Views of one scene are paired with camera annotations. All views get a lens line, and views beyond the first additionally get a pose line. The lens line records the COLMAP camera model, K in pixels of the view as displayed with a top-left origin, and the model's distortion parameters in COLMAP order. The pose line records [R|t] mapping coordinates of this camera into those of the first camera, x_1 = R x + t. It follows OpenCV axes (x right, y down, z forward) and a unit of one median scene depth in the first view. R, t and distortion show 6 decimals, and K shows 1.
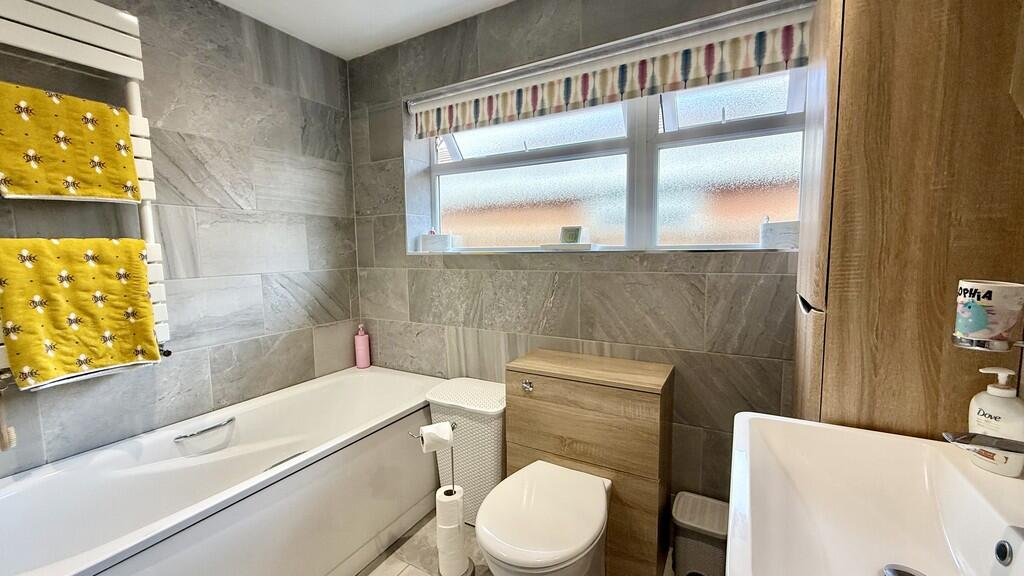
lens RADIAL K [[407.8, 0, 510.2], [0, 407.8, 287.7], [0, 0, 1]] dist [-0.000112, 0.000020]
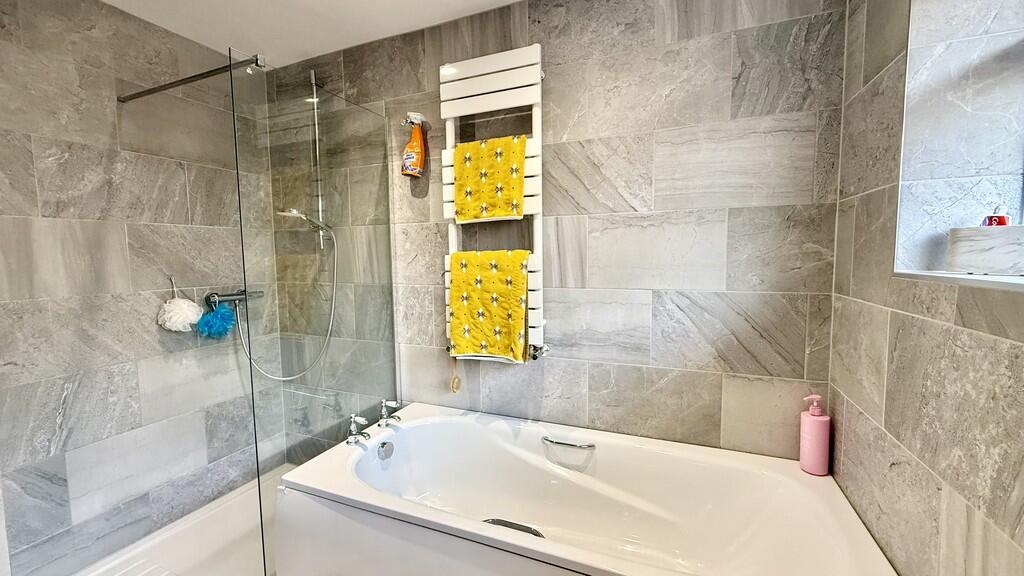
lens RADIAL K [[407.8, 0, 510.2], [0, 407.8, 287.7], [0, 0, 1]] dist [-0.000112, 0.000020]
pose [[0.117317, 0.094348, -0.988603, 0.165700], [-0.086678, 0.992651, 0.084448, -0.090455], [0.989305, 0.075783, 0.124633, 0.691564]]
